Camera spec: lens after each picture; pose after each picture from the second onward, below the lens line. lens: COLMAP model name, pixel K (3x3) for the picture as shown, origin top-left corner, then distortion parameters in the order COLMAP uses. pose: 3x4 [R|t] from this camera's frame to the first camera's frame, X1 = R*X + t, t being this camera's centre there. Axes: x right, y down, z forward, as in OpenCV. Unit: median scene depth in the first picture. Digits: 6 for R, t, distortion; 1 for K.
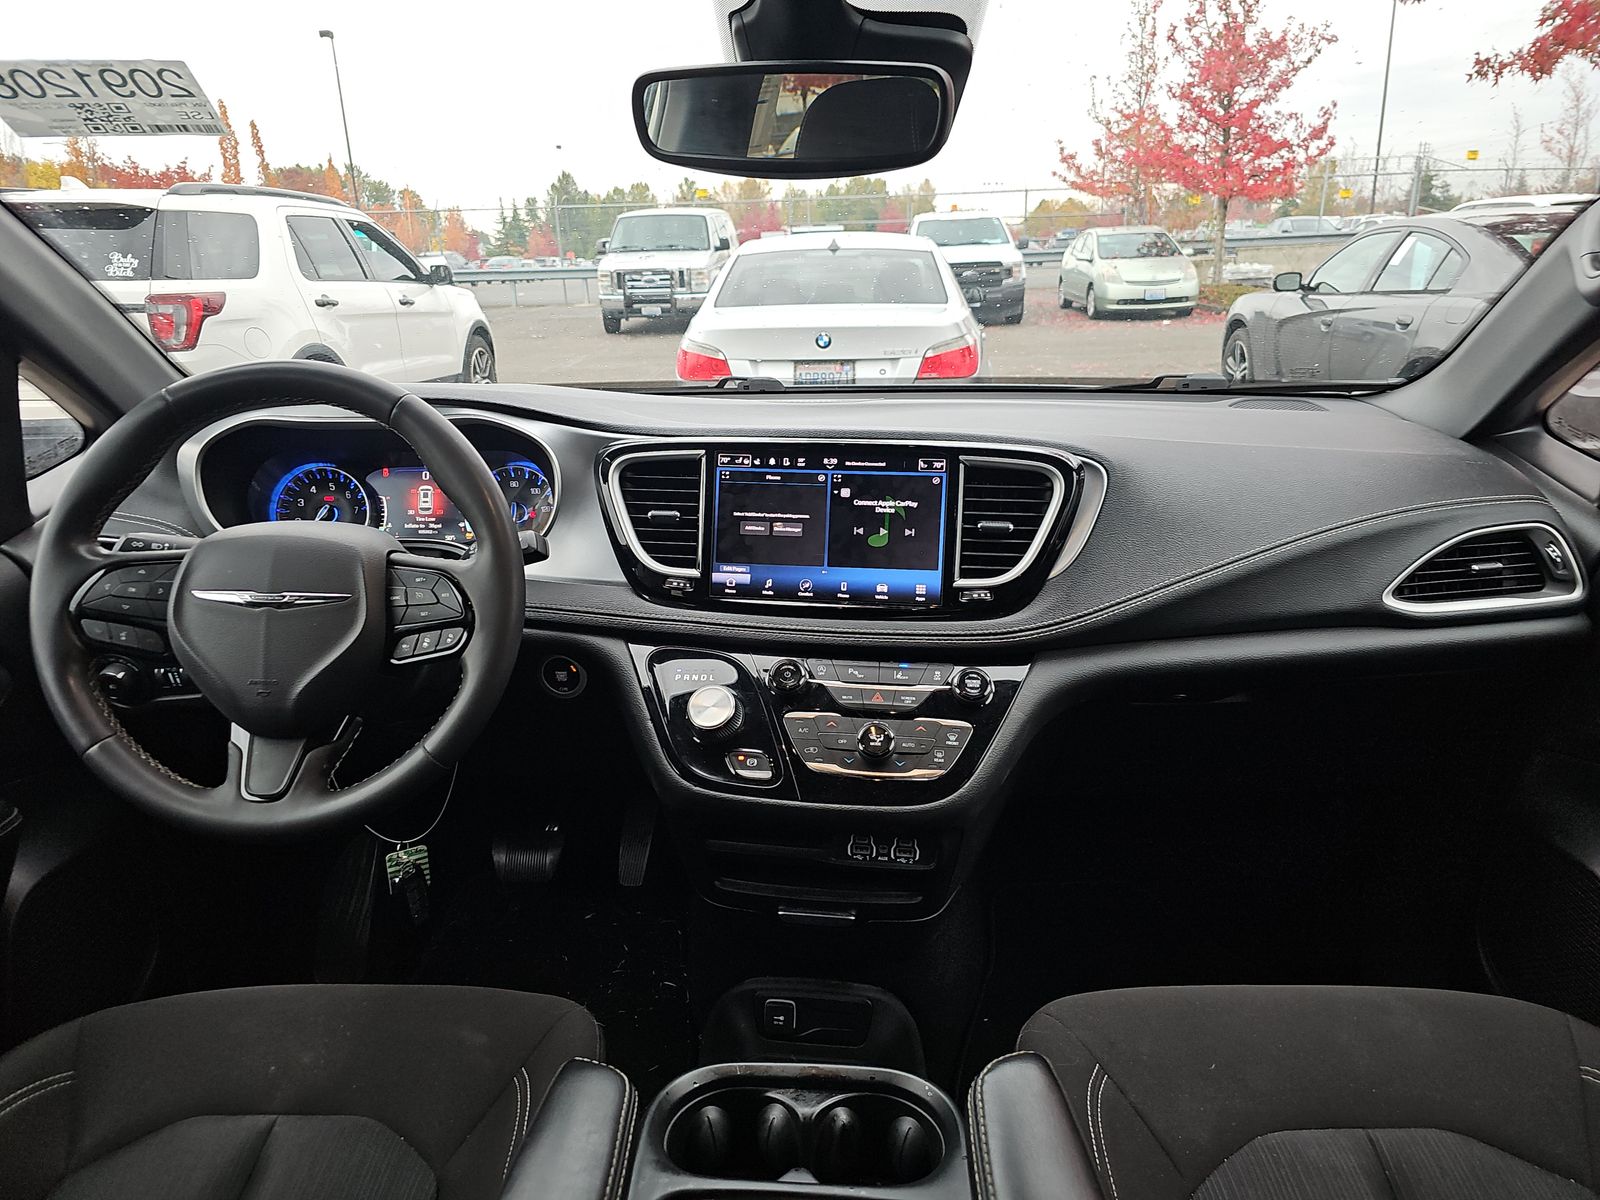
lens RADIAL K [[1145.7, 0, 806.9], [0, 1145.7, 626.2], [0, 0, 1]] dist [0.095935, -0.104364]
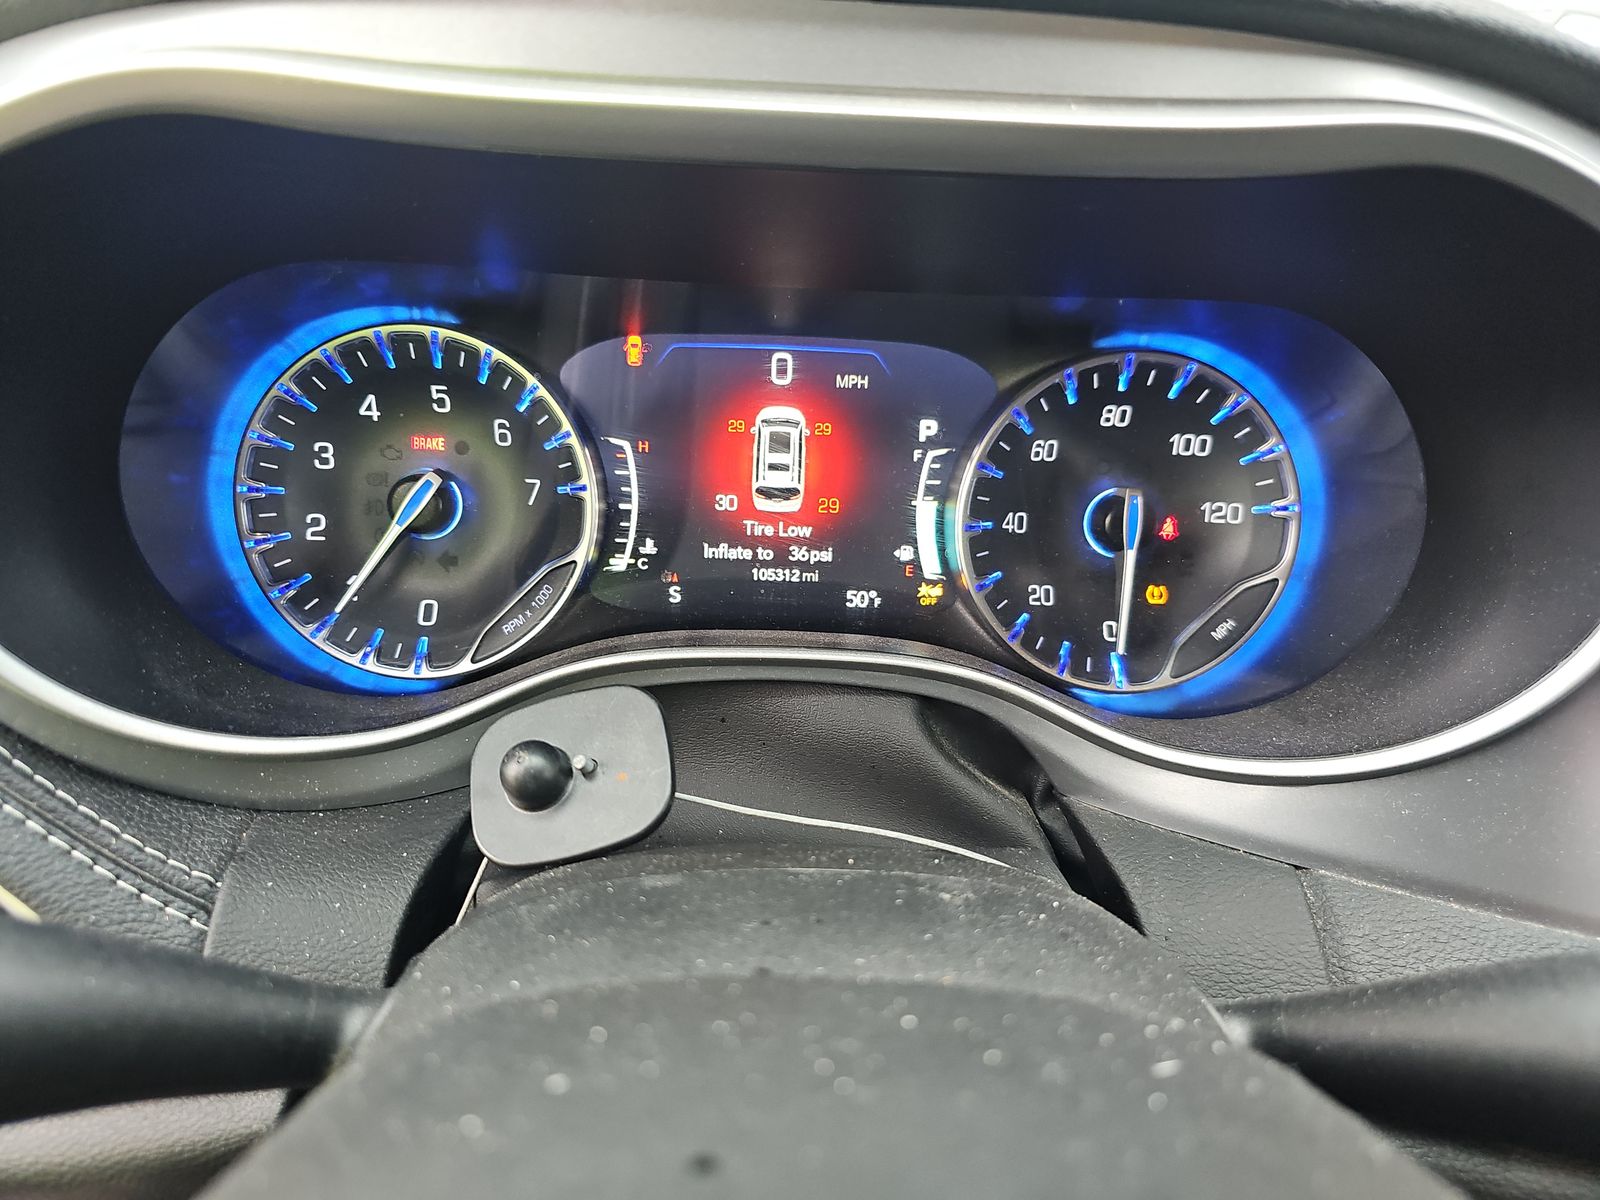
lens RADIAL K [[1056.6, 0, 800.0], [0, 1056.6, 600.0], [0, 0, 1]] dist [0.009629, 0.000483]
pose [[0.996901, 0.029014, 0.073119, -0.398123], [-0.042053, 0.982091, 0.183653, -0.142904], [-0.066481, -0.186158, 0.980268, 0.867017]]
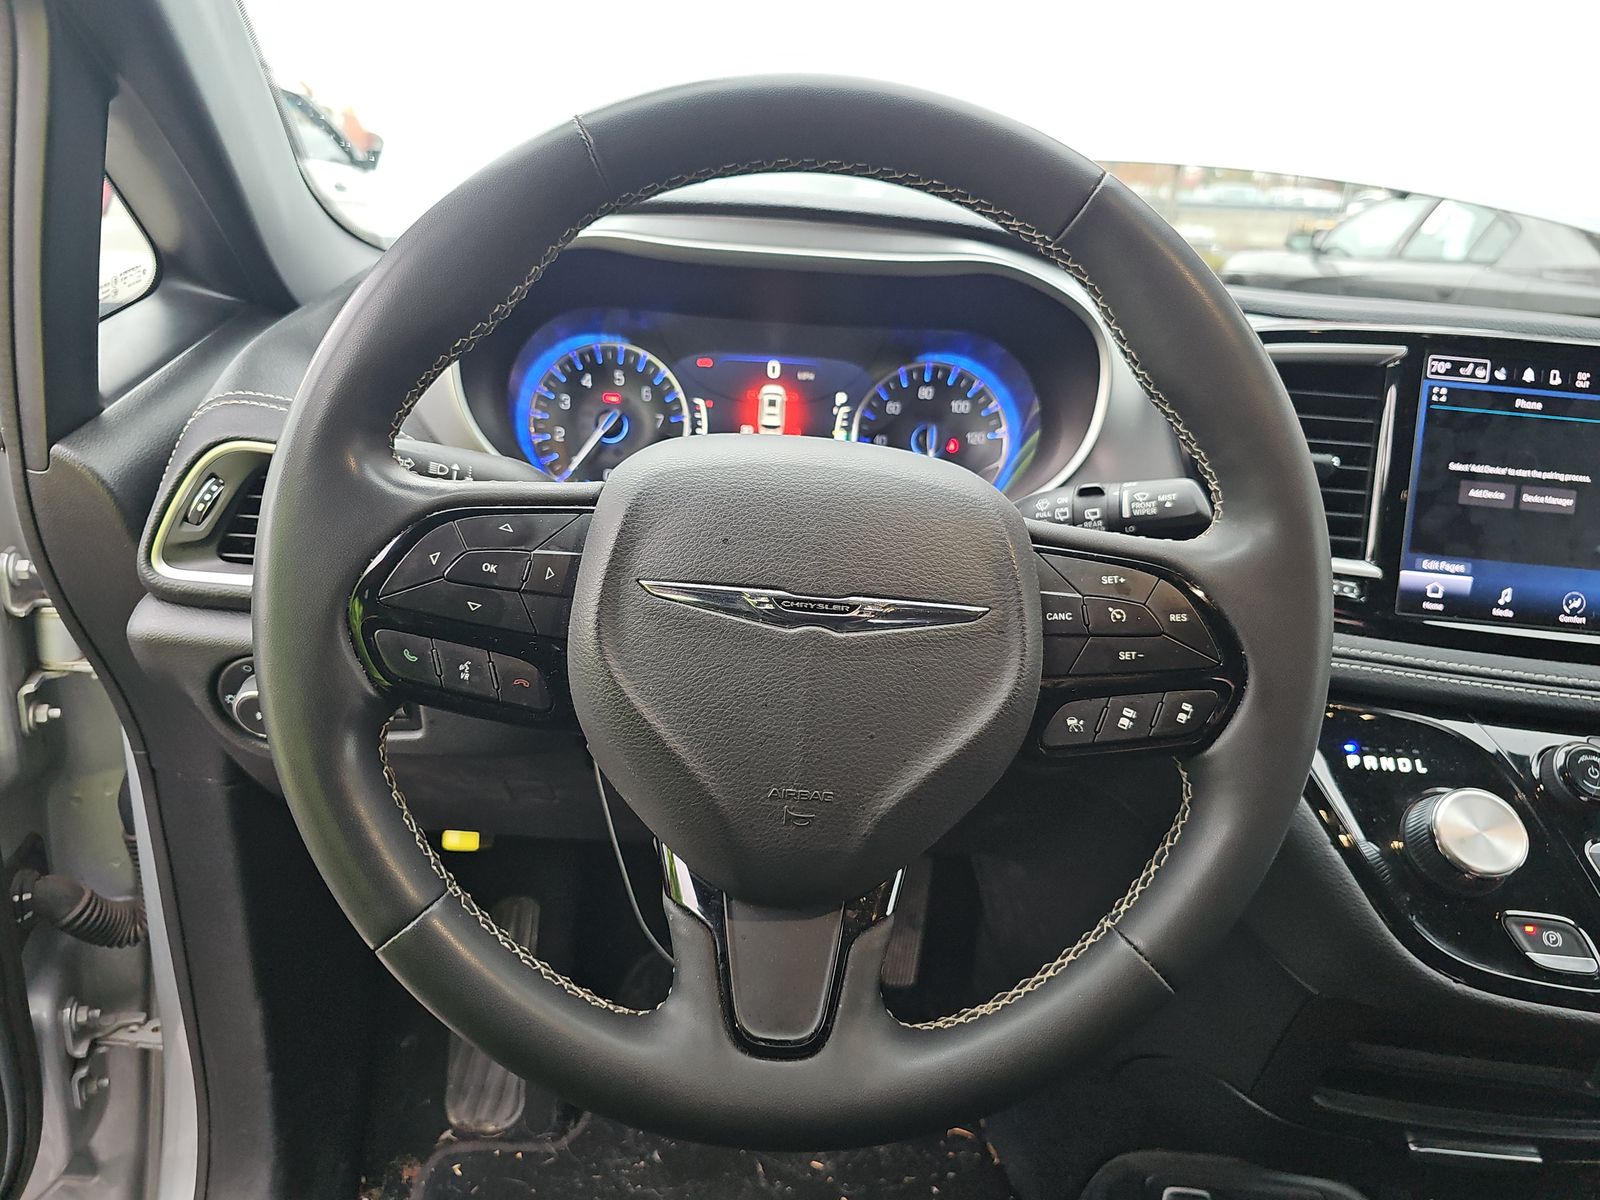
lens RADIAL K [[1145.7, 0, 806.9], [0, 1145.7, 626.2], [0, 0, 1]] dist [0.095935, -0.104364]
pose [[0.994758, 0.049617, 0.089413, -0.418190], [-0.053987, 0.997429, 0.047136, -0.031039], [-0.086845, -0.051716, 0.994879, 0.463124]]
